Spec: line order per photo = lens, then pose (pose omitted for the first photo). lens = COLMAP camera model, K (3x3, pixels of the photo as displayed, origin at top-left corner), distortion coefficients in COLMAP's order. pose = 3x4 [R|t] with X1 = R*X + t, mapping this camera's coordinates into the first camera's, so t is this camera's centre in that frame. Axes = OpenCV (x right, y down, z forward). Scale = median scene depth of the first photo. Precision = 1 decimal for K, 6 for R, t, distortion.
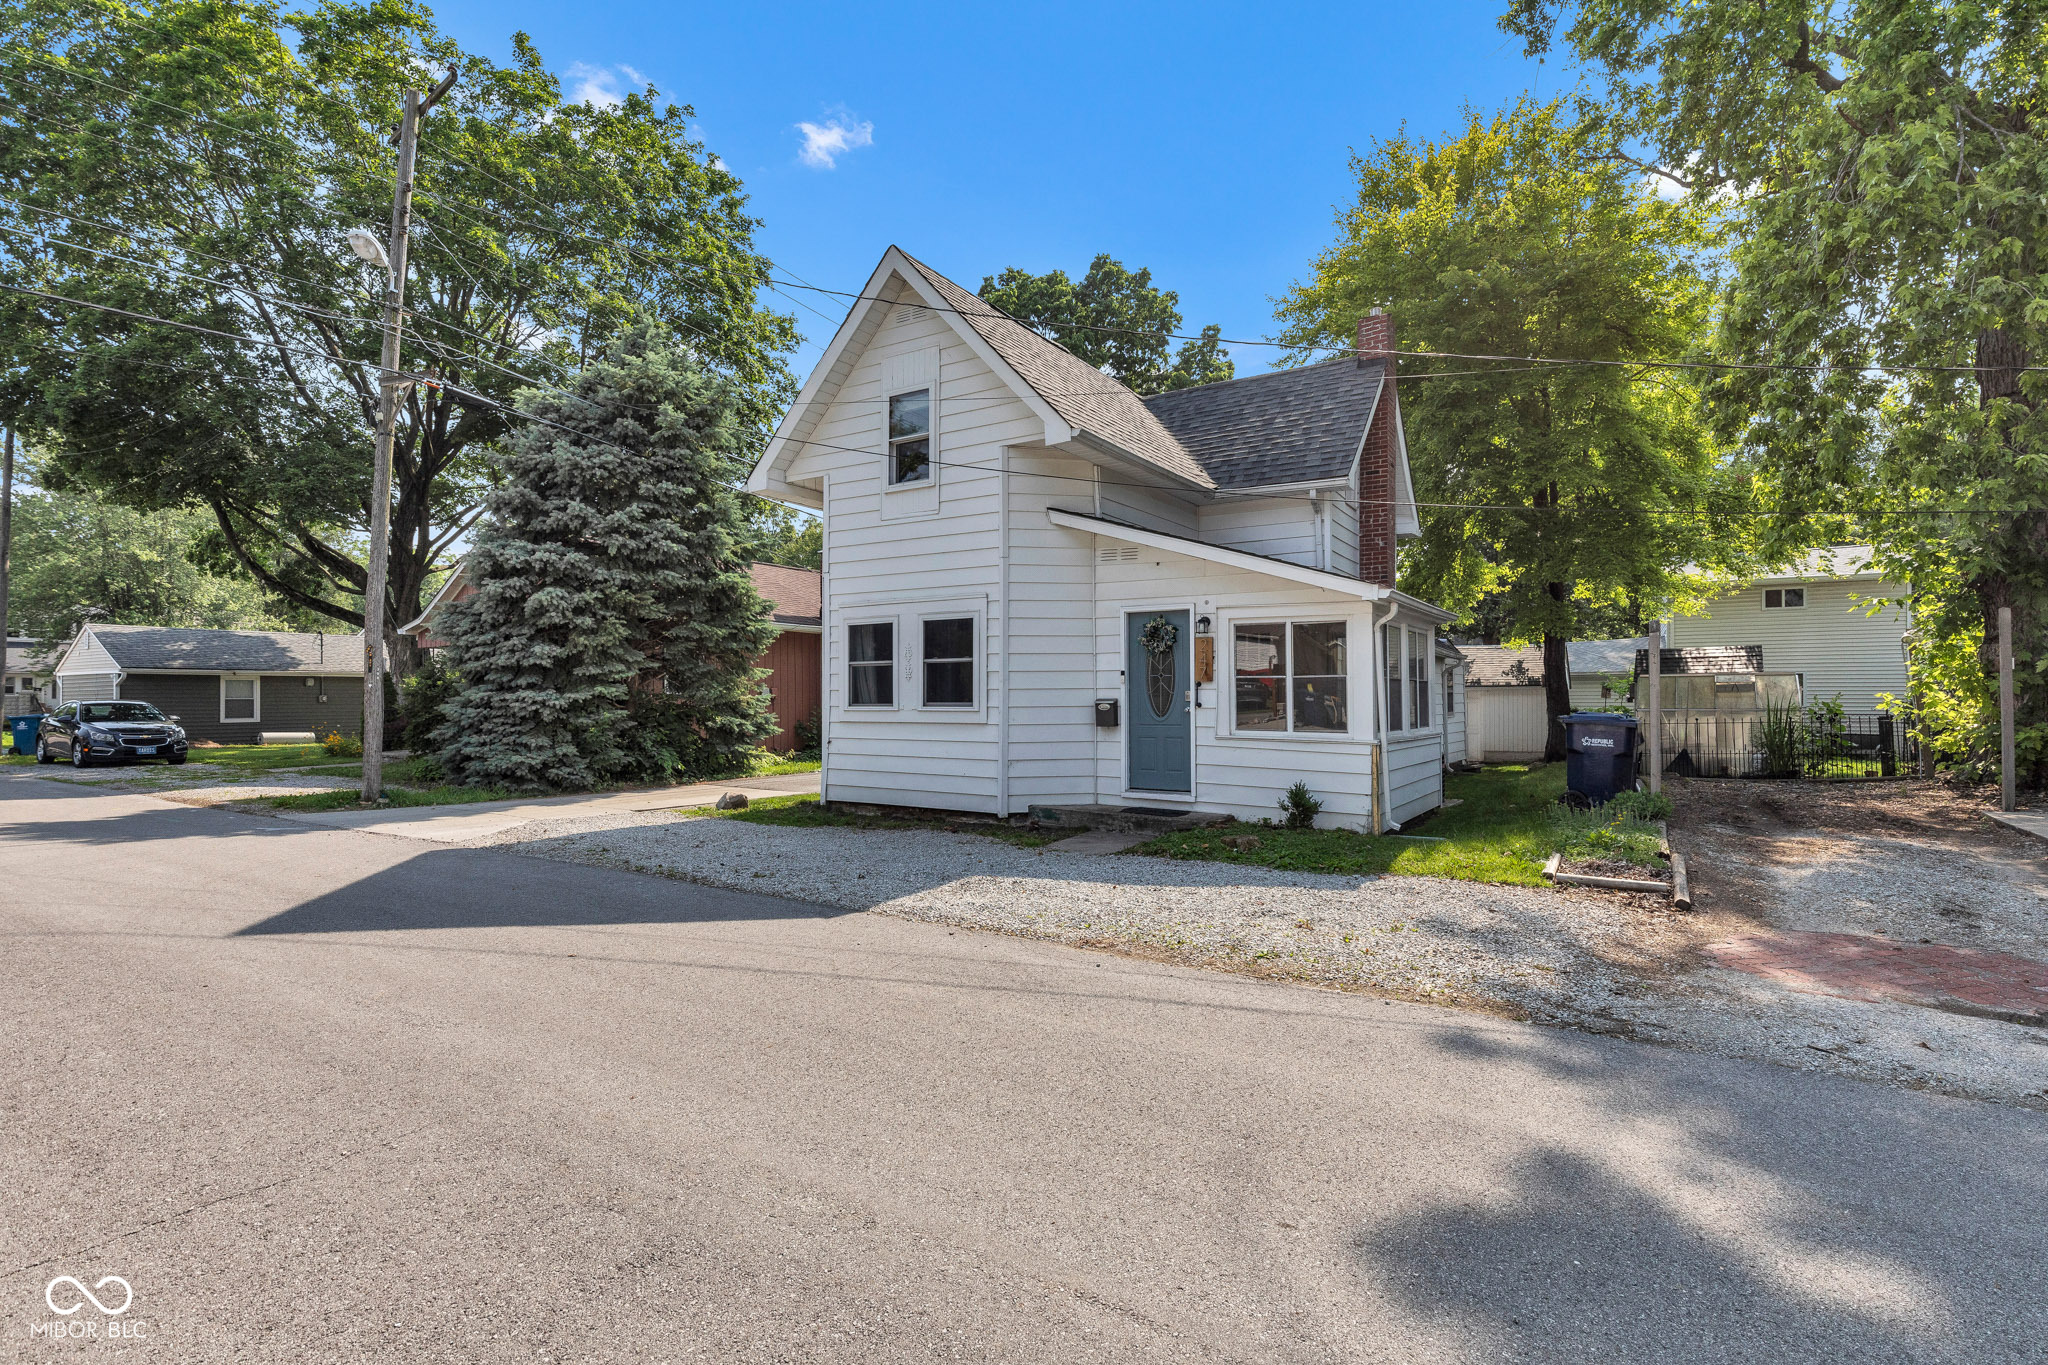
lens RADIAL K [[987.0, 0, 1024.0], [0, 987.0, 682.5], [0, 0, 1]] dist [-0.000069, 0.000004]
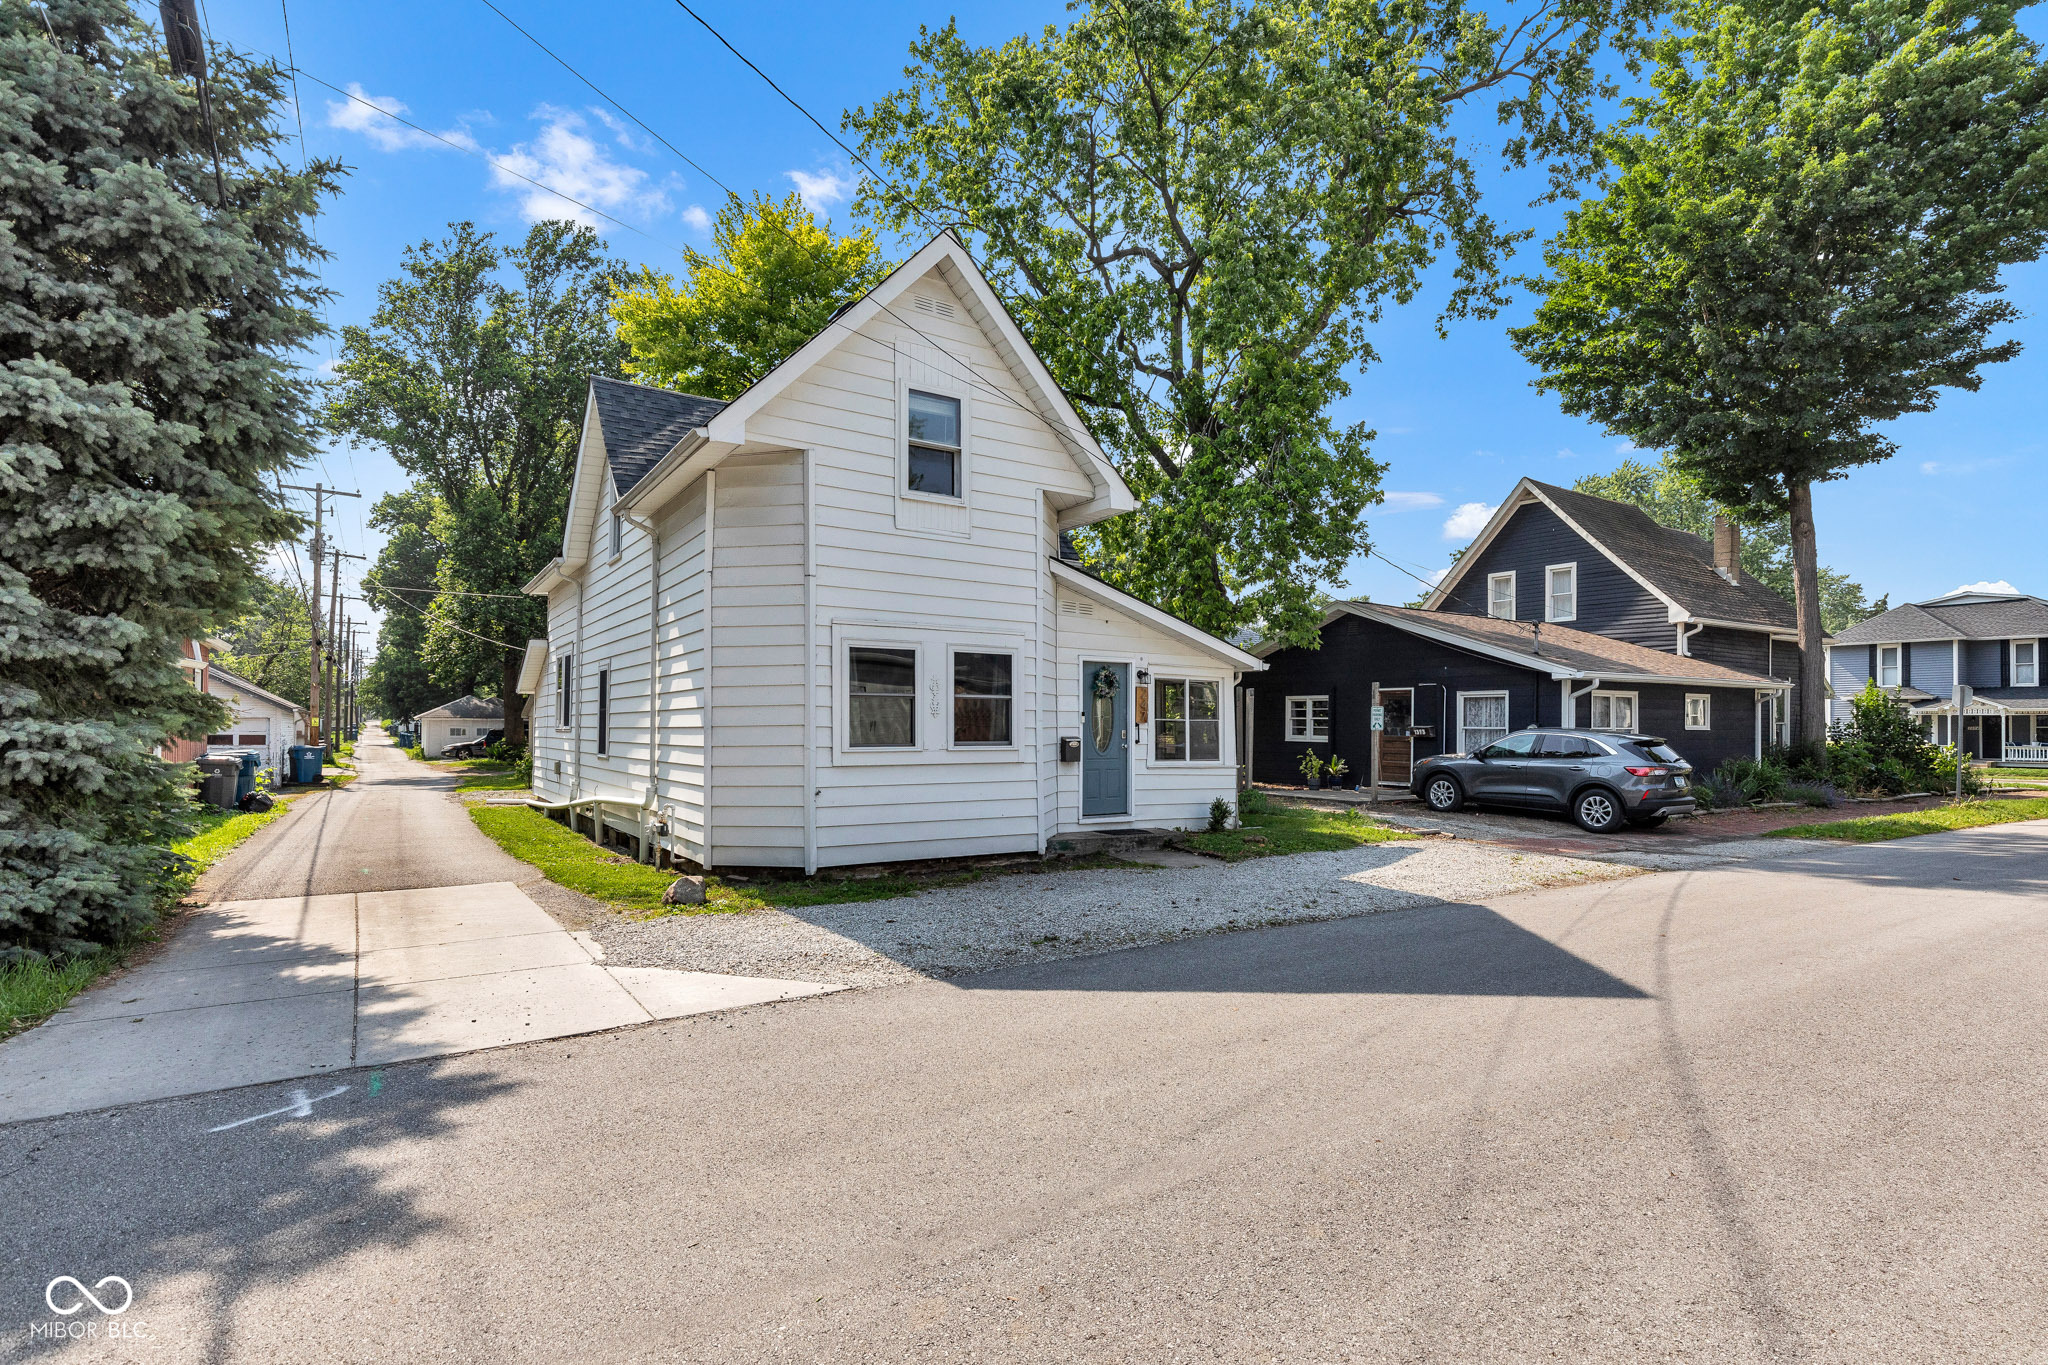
lens RADIAL K [[987.0, 0, 1024.0], [0, 987.0, 682.5], [0, 0, 1]] dist [-0.000069, 0.000004]
pose [[0.375288, 0.039958, 0.926047, -0.960671], [-0.030084, 0.999069, -0.030917, -0.008366], [-0.926420, -0.016256, 0.376140, 0.625584]]
